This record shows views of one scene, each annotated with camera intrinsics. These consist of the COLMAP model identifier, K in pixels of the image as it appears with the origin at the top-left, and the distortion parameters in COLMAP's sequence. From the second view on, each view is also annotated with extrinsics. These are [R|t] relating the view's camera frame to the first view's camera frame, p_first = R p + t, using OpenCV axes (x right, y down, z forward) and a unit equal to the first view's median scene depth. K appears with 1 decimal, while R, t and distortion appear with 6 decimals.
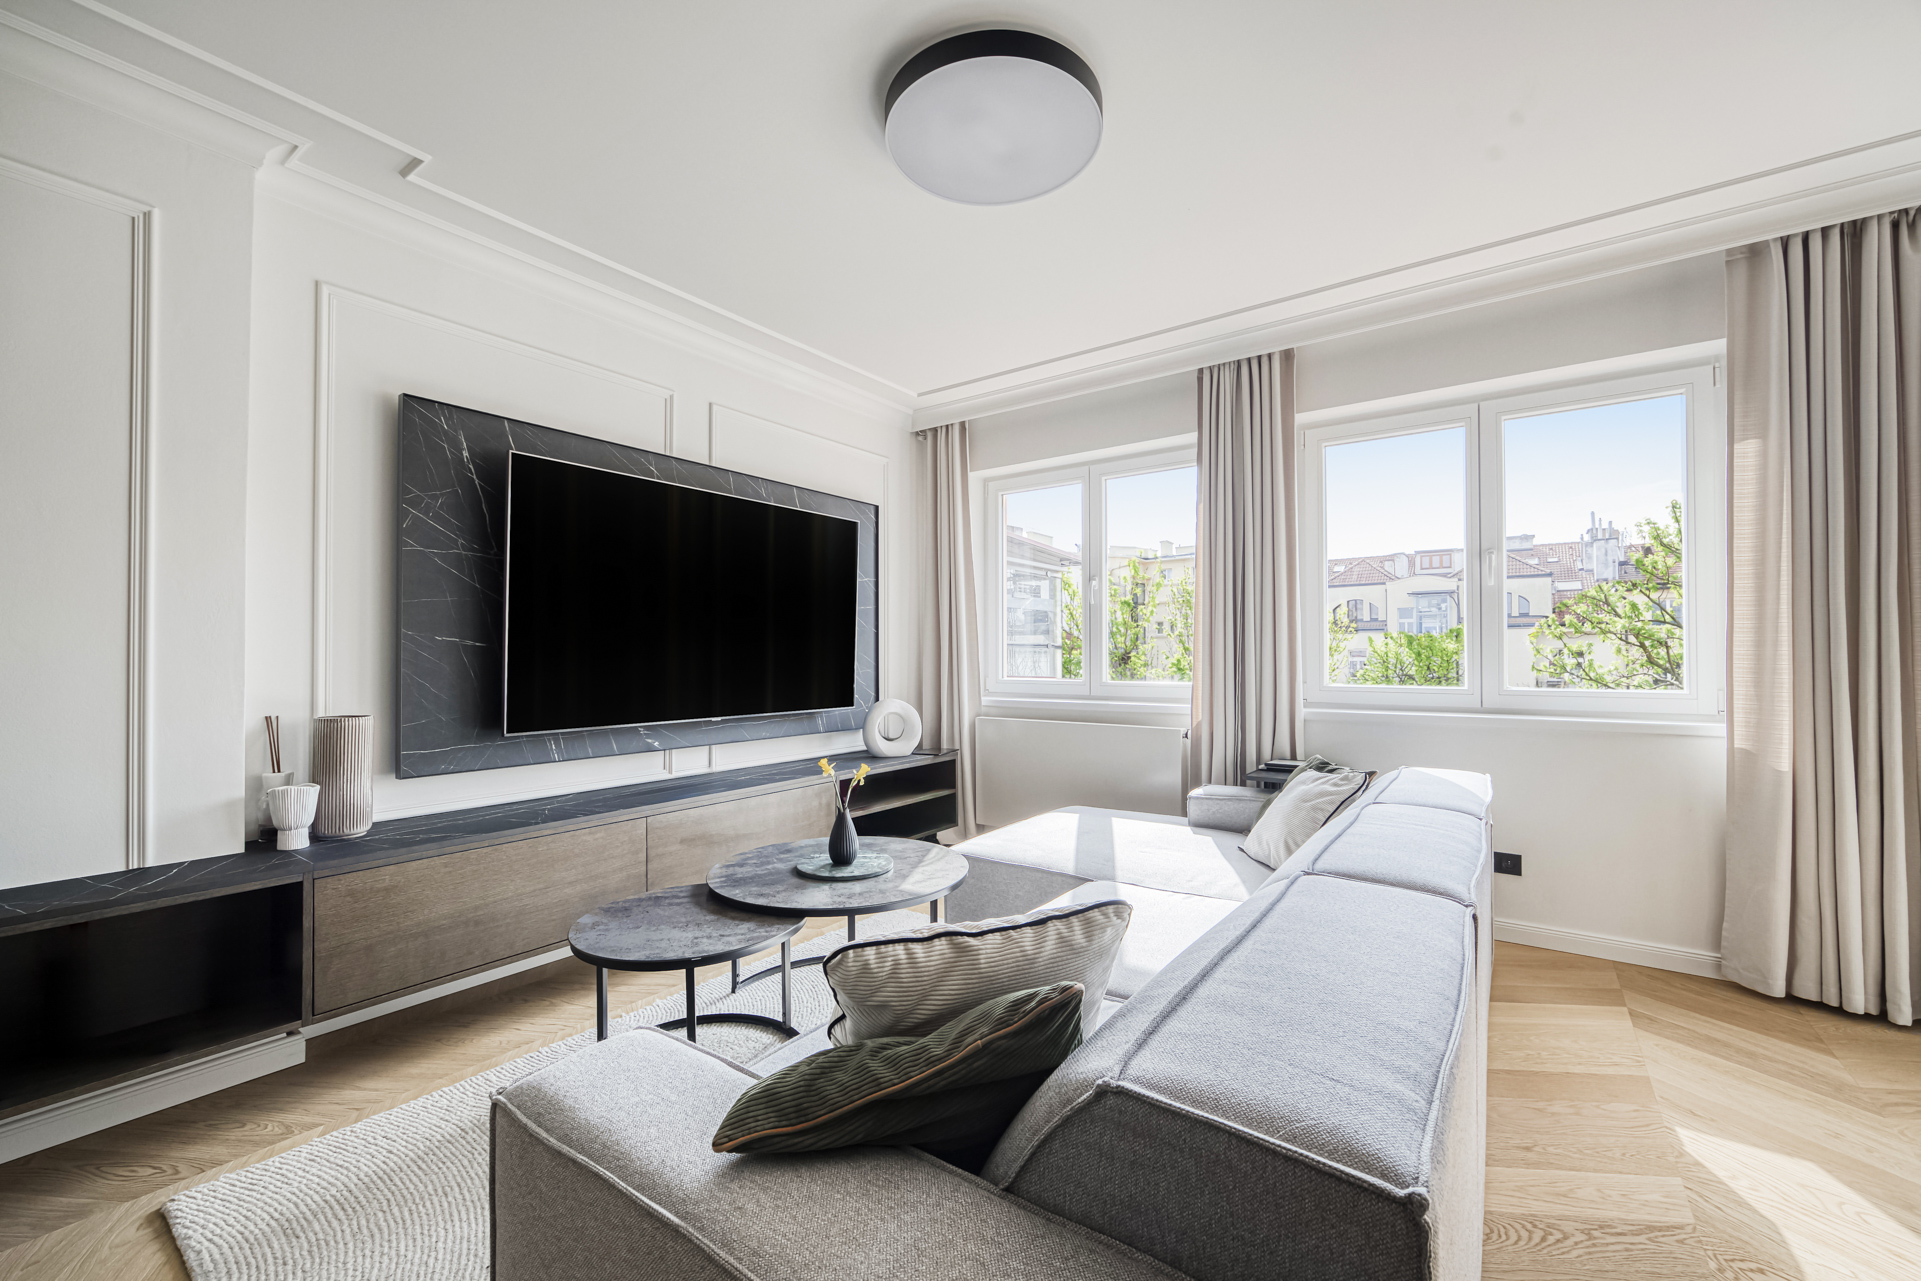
lens RADIAL K [[762.1, 0, 982.9], [0, 762.1, 646.6], [0, 0, 1]] dist [-0.000878, -0.000402]
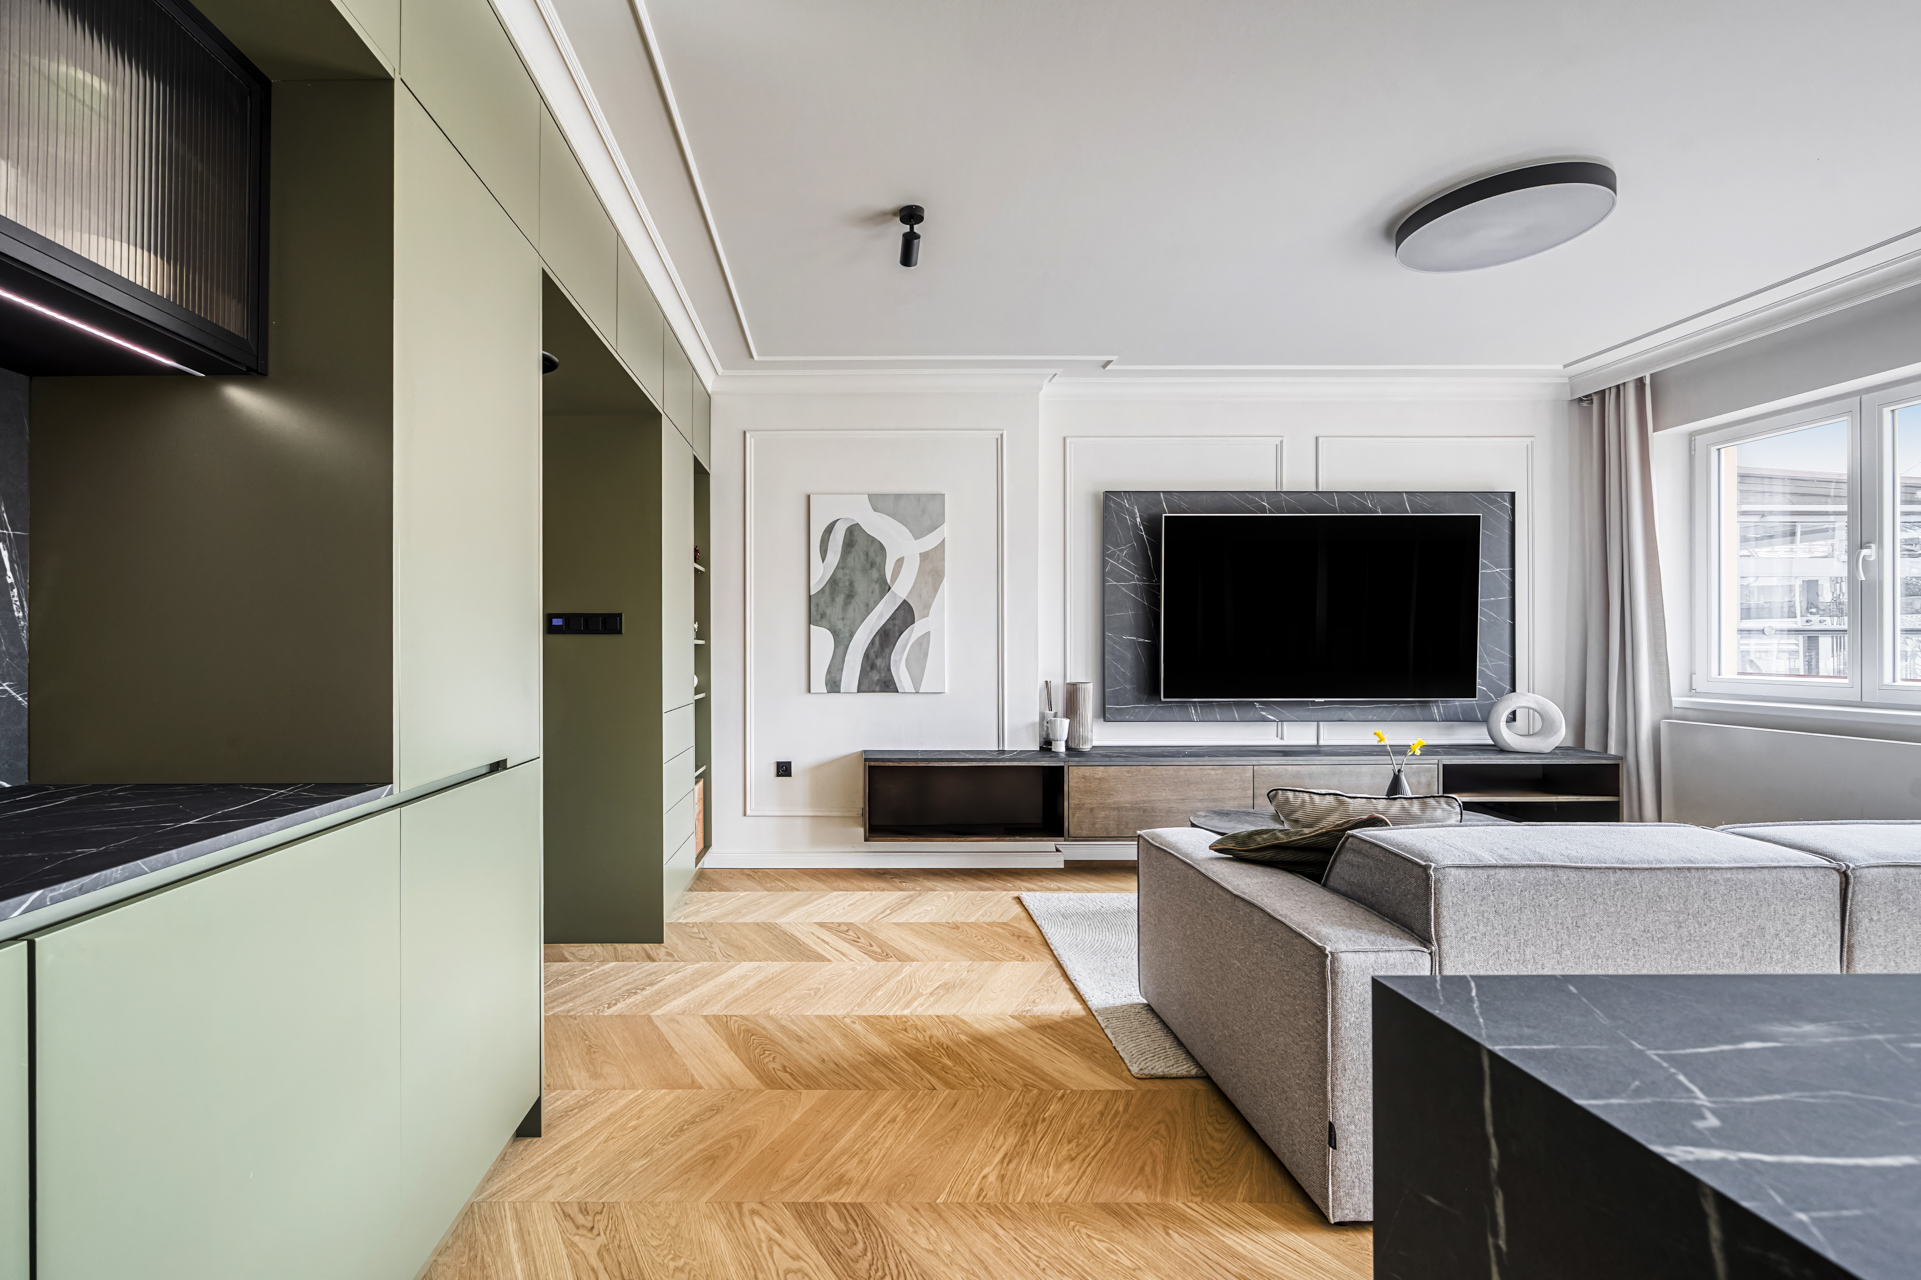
lens RADIAL K [[848.3, 0, 858.8], [0, 848.3, 644.8], [0, 0, 1]] dist [0.000476, 0.001170]
pose [[0.593145, 0.001618, -0.805094, 0.381121], [0.010562, 0.999896, 0.009792, -0.017502], [0.805026, -0.014312, 0.593067, -0.497114]]
